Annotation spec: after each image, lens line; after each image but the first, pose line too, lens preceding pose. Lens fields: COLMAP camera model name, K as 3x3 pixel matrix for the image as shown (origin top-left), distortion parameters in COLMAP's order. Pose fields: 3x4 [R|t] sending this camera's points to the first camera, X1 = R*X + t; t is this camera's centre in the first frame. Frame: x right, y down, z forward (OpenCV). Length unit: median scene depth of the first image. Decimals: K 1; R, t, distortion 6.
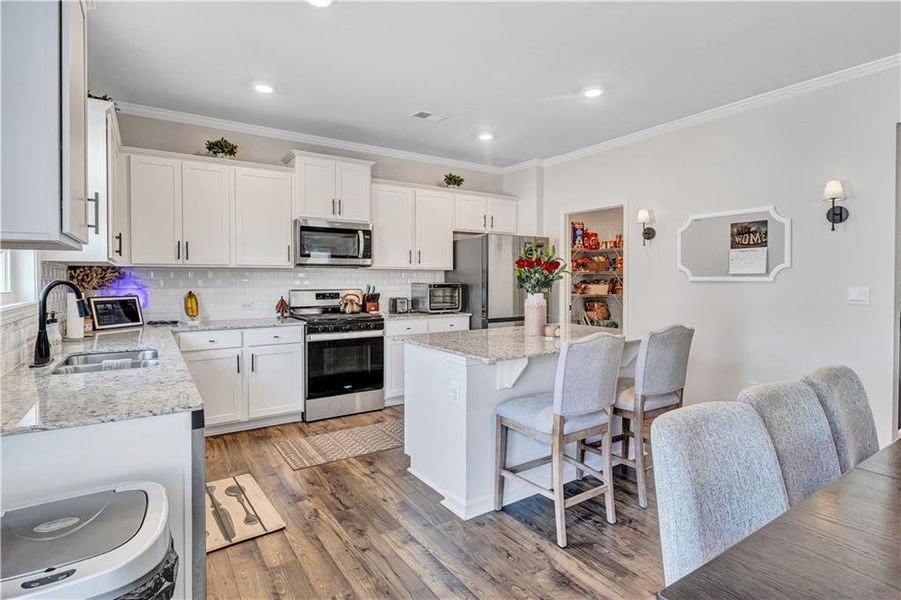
lens RADIAL K [[457.9, 0, 455.6], [0, 457.9, 289.5], [0, 0, 1]] dist [-0.007964, -0.000434]
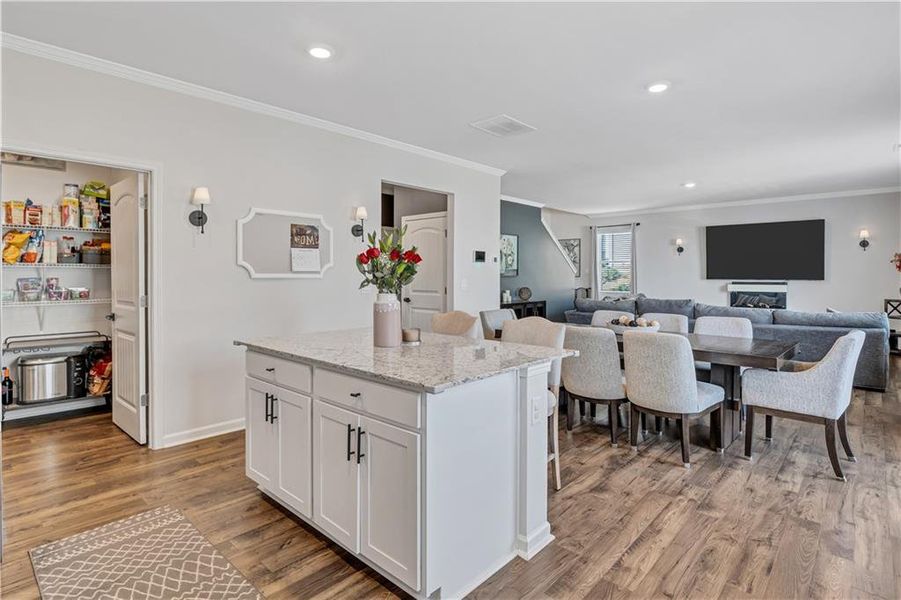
lens RADIAL K [[457.9, 0, 450.1], [0, 457.9, 280.5], [0, 0, 1]] dist [-0.007964, -0.000434]
pose [[-0.223917, -0.007551, 0.974579, -0.476985], [0.021446, 0.999690, 0.012673, -0.016658], [-0.974372, 0.023739, -0.223686, 0.808657]]
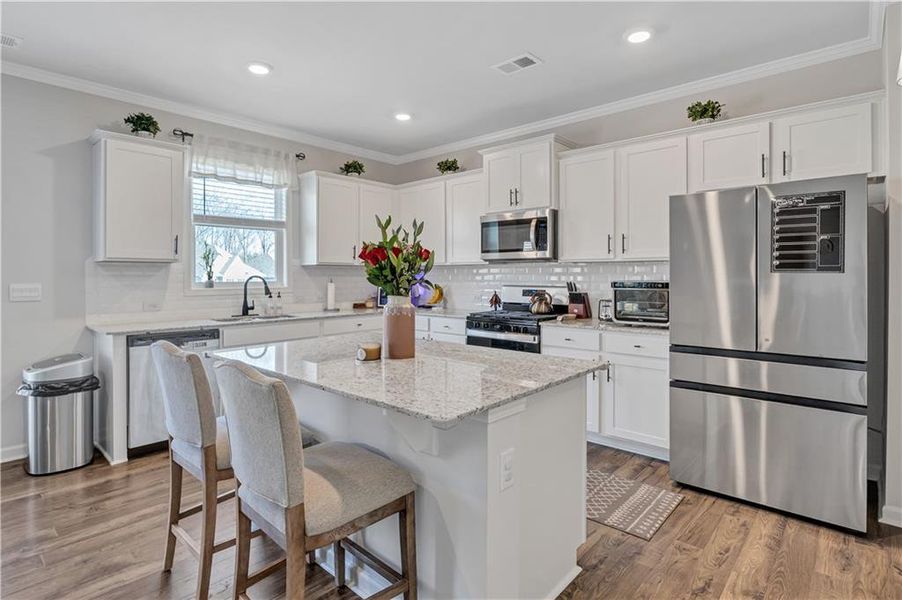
lens RADIAL K [[458.4, 0, 450.6], [0, 458.4, 276.0], [0, 0, 1]] dist [-0.007964, -0.000434]
pose [[0.237640, 0.004520, -0.971343, 0.638870], [-0.021509, 0.999768, -0.000610, -0.017937], [0.971115, 0.021038, 0.237682, 0.688925]]
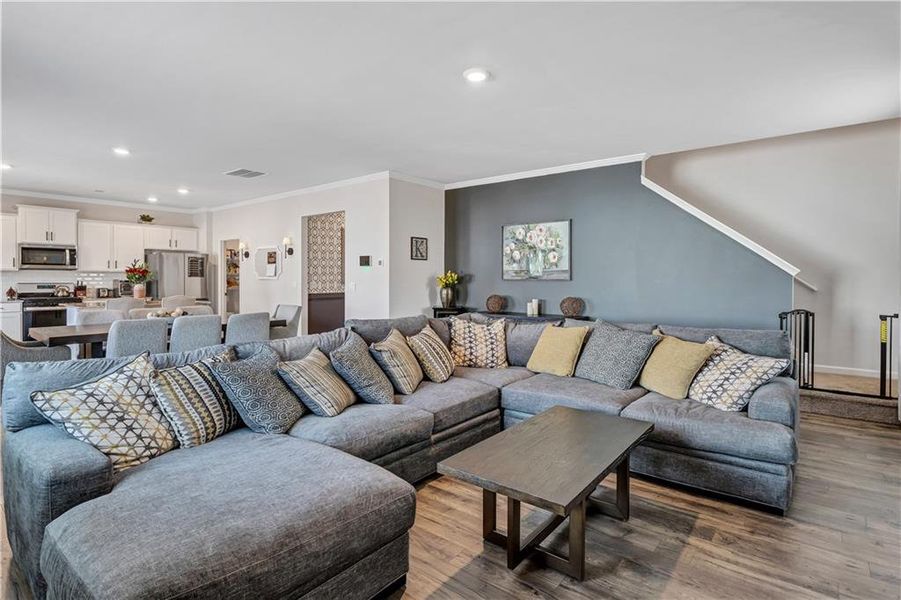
lens RADIAL K [[457.9, 0, 449.0], [0, 457.9, 278.4], [0, 0, 1]] dist [-0.007964, -0.000434]
pose [[0.955156, 0.006340, 0.296034, 0.716536], [-0.000121, 0.999779, -0.021021, 0.019590], [-0.296102, 0.020043, 0.954946, -1.164602]]
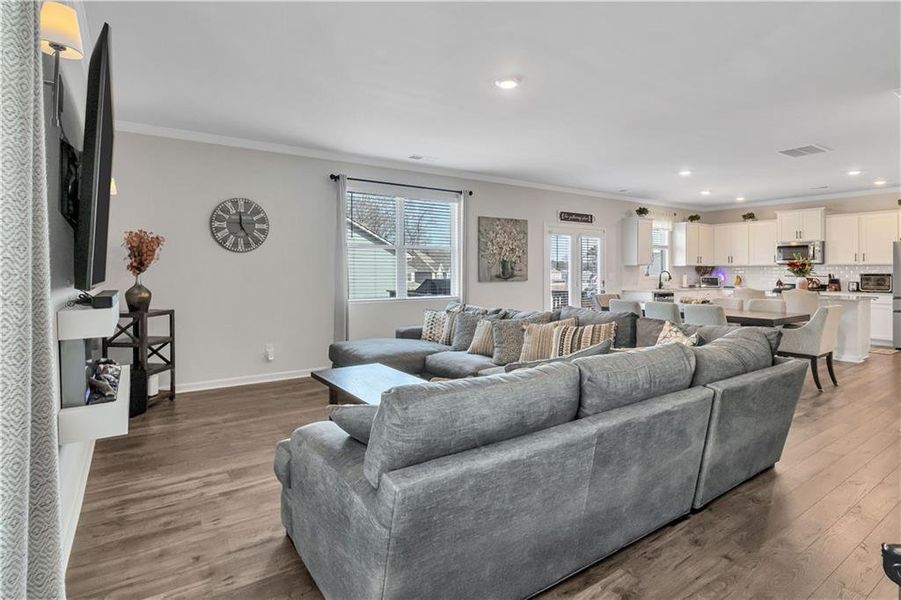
lens RADIAL K [[457.9, 0, 450.1], [0, 457.9, 271.3], [0, 0, 1]] dist [-0.007964, -0.000434]
pose [[0.002772, 0.005691, -0.999980, 1.811676], [-0.021895, 0.999744, 0.005629, 0.002263], [0.999756, 0.021879, 0.002896, -0.554703]]
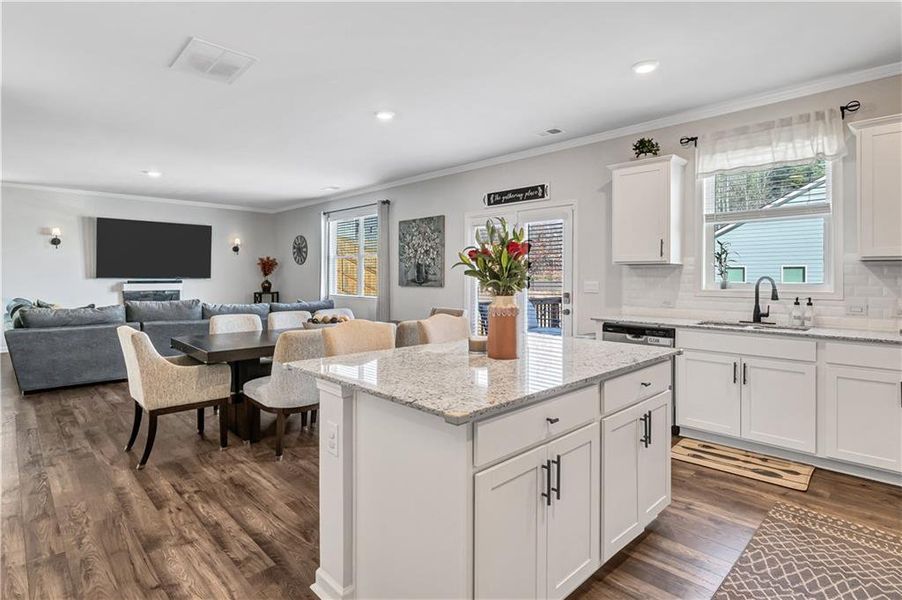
lens RADIAL K [[458.4, 0, 449.6], [0, 458.4, 274.5], [0, 0, 1]] dist [-0.007964, -0.000434]
pose [[-0.984105, -0.000539, -0.177585, 0.282794], [-0.004145, 0.999793, 0.019933, -0.027695], [0.177537, 0.020353, -0.983904, 1.236414]]
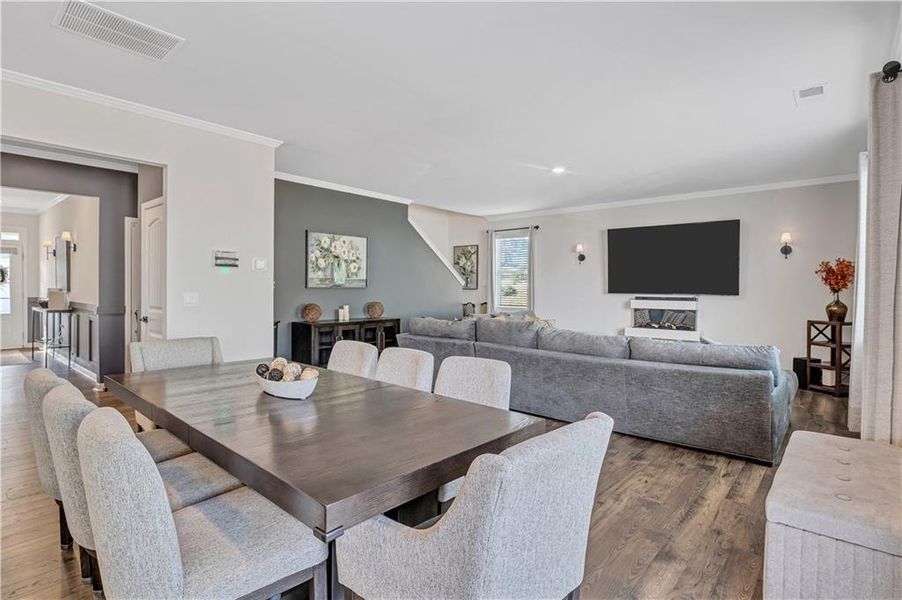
lens RADIAL K [[458.4, 0, 449.3], [0, 458.4, 293.8], [0, 0, 1]] dist [-0.007964, -0.000434]
pose [[-0.258865, -0.010824, 0.965853, -0.194245], [0.014854, 0.999774, 0.015186, -0.003594], [-0.965799, 0.018278, -0.258646, 0.187912]]
